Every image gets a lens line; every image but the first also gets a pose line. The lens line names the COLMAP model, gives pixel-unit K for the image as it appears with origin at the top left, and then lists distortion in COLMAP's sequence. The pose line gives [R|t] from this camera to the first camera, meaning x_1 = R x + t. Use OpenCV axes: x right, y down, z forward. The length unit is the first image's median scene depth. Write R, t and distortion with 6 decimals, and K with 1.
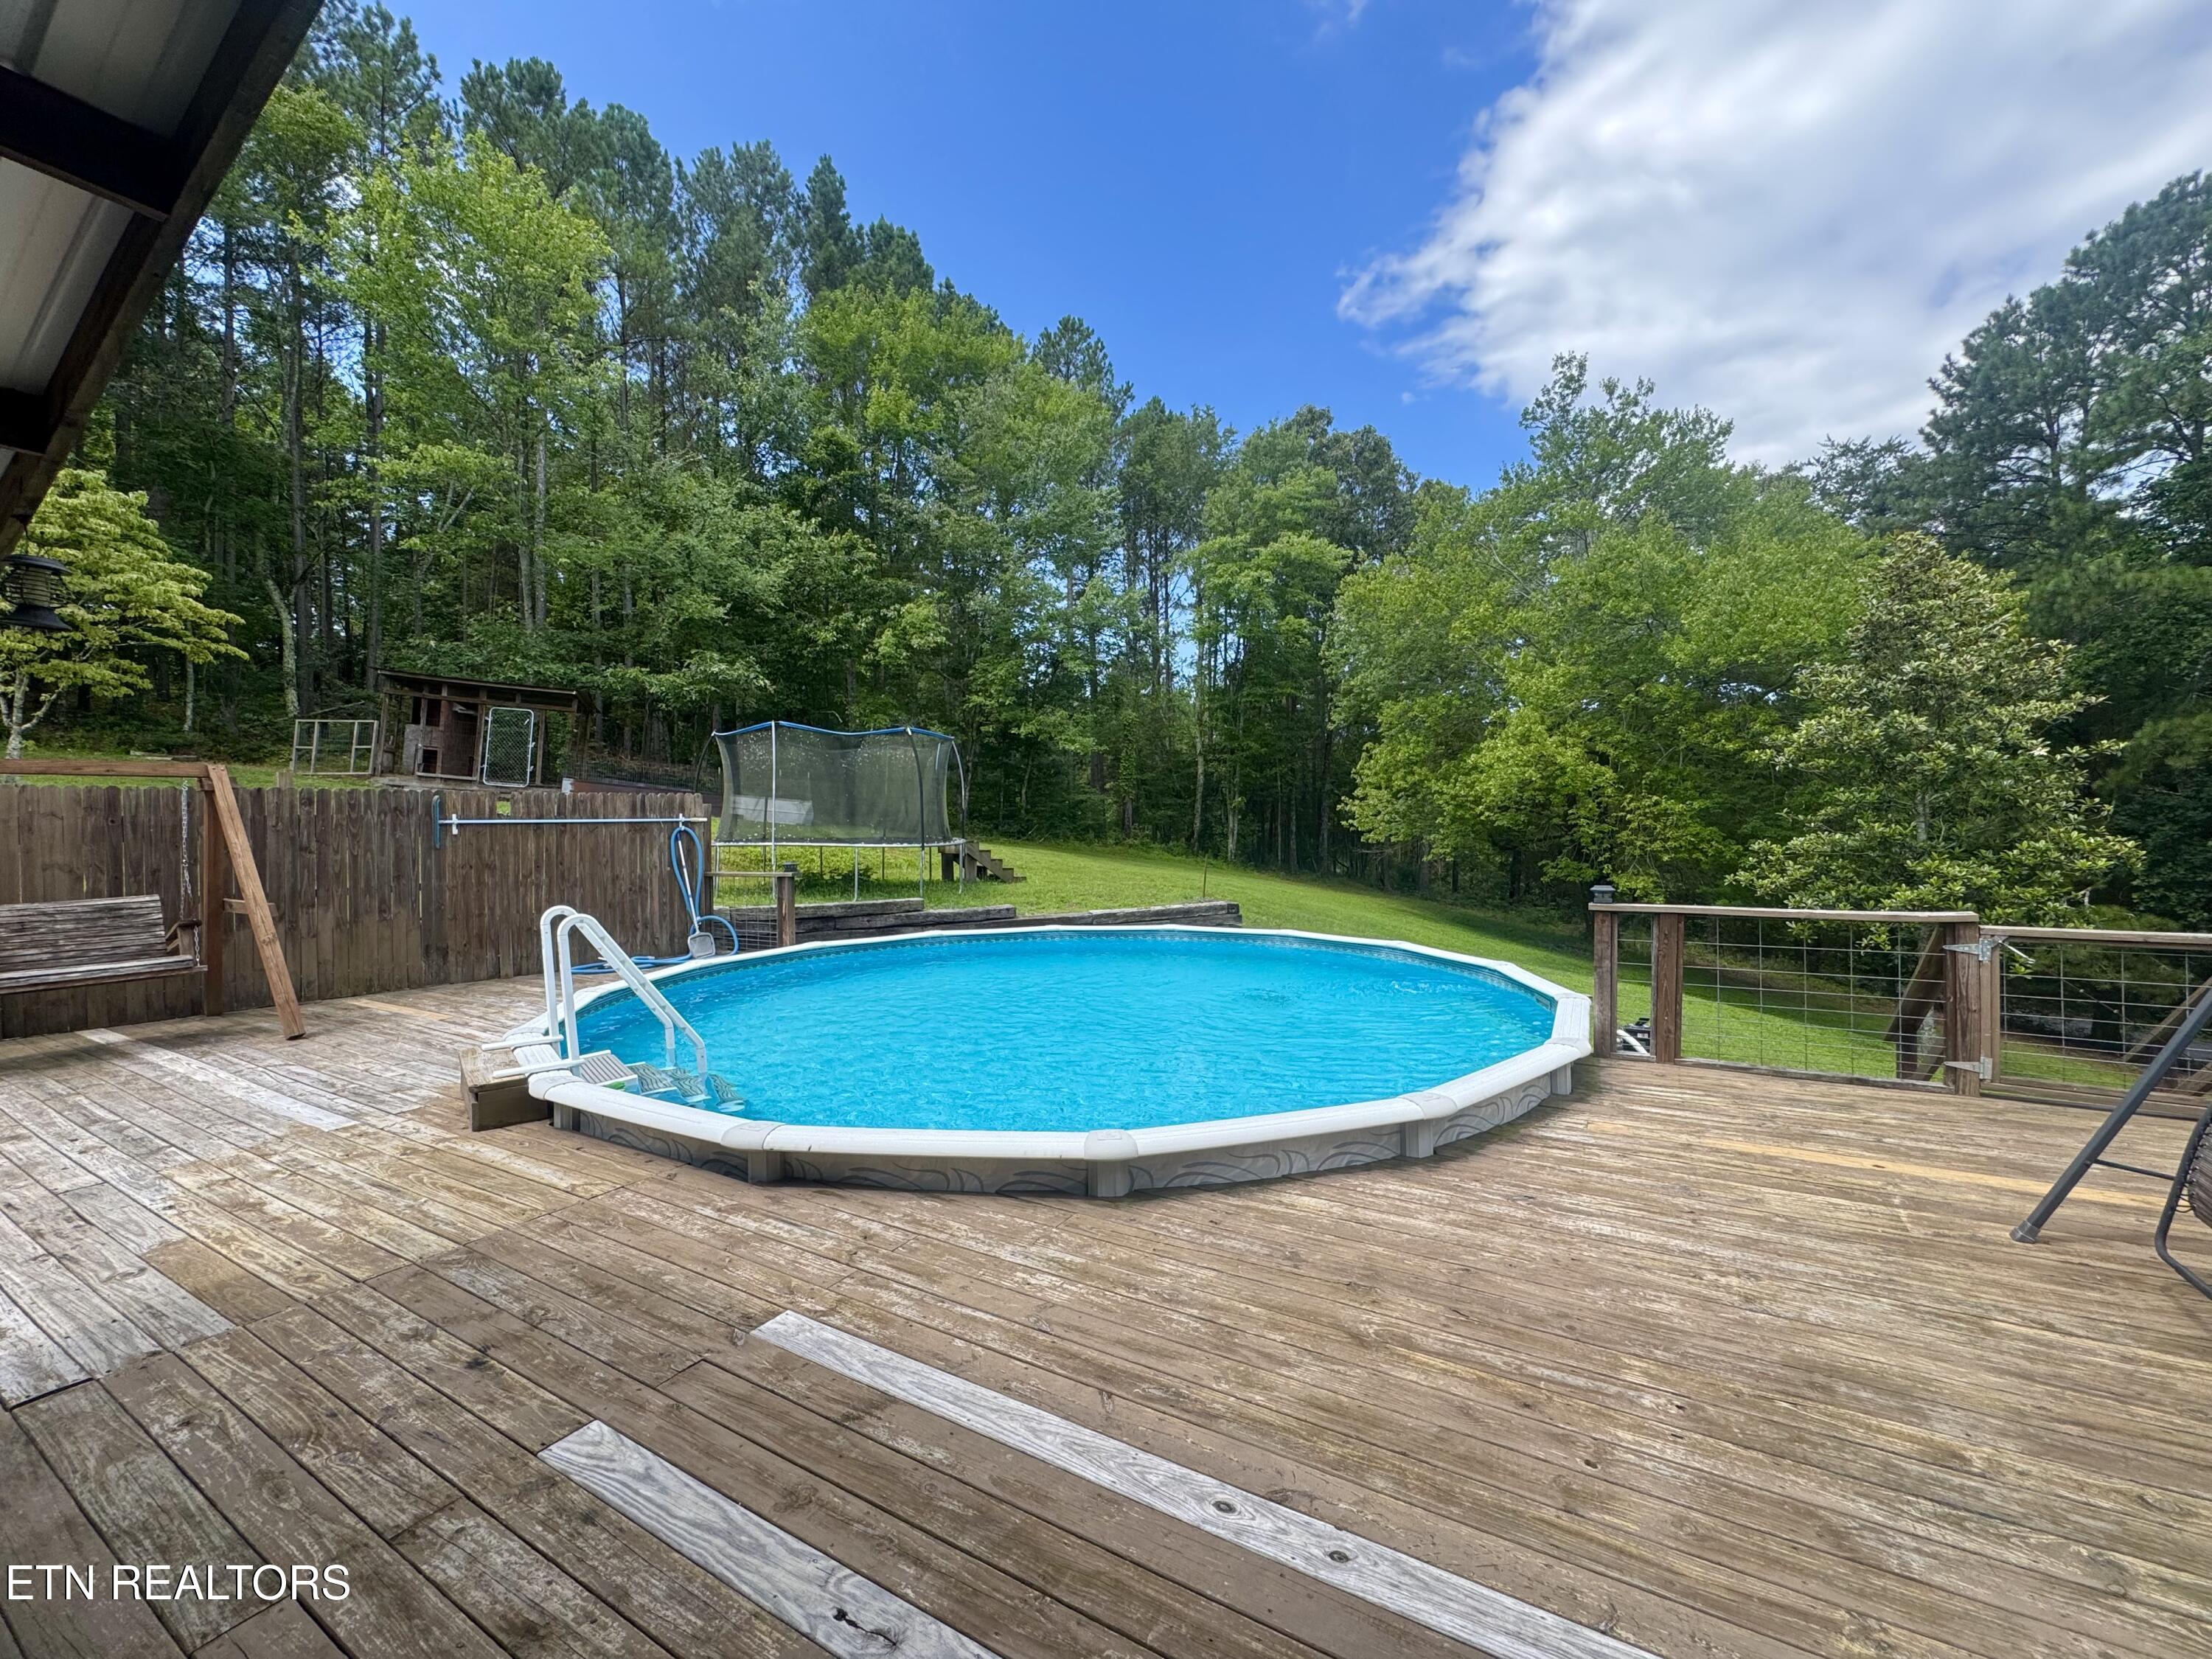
lens RADIAL K [[884.7, 0, 1110.0], [0, 884.7, 817.2], [0, 0, 1]] dist [-0.001722, 0.000437]
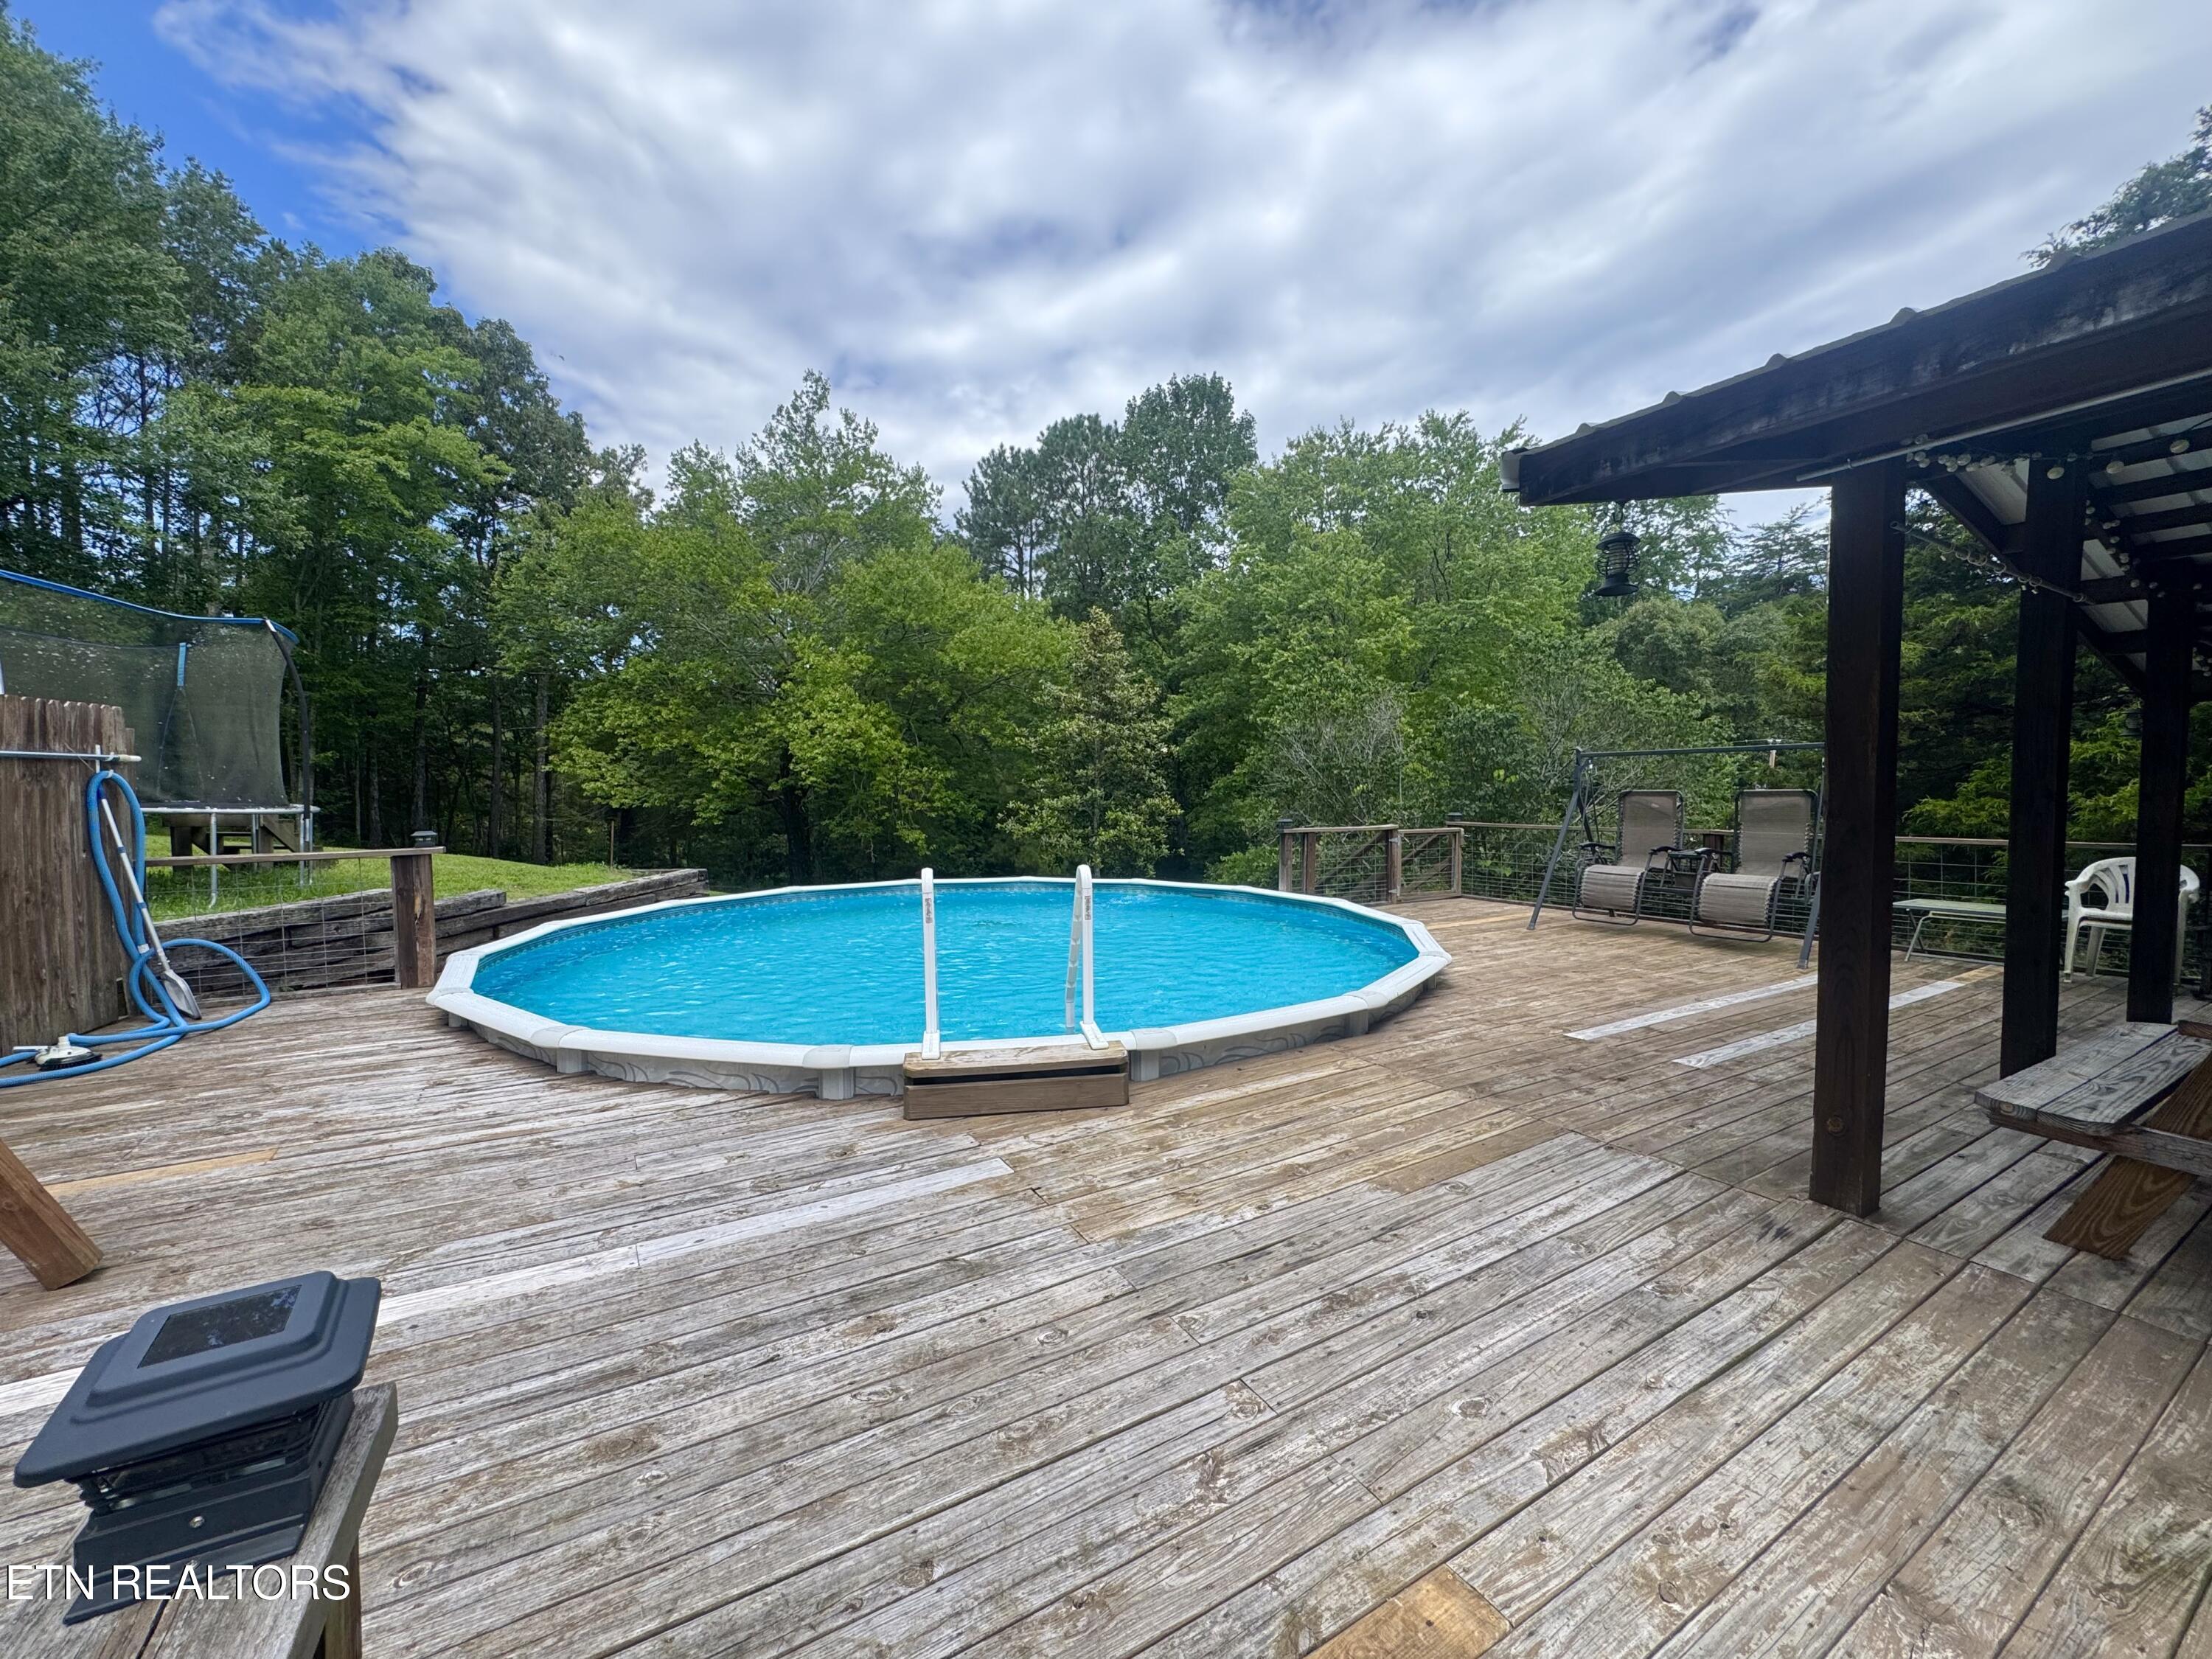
lens RADIAL K [[884.7, 0, 1101.7], [0, 884.7, 826.2], [0, 0, 1]] dist [-0.001722, 0.000437]
pose [[0.483338, -0.026810, 0.875023, -1.726856], [-0.012305, 0.999224, 0.037412, 0.042593], [-0.875347, -0.028850, 0.482633, 0.677812]]
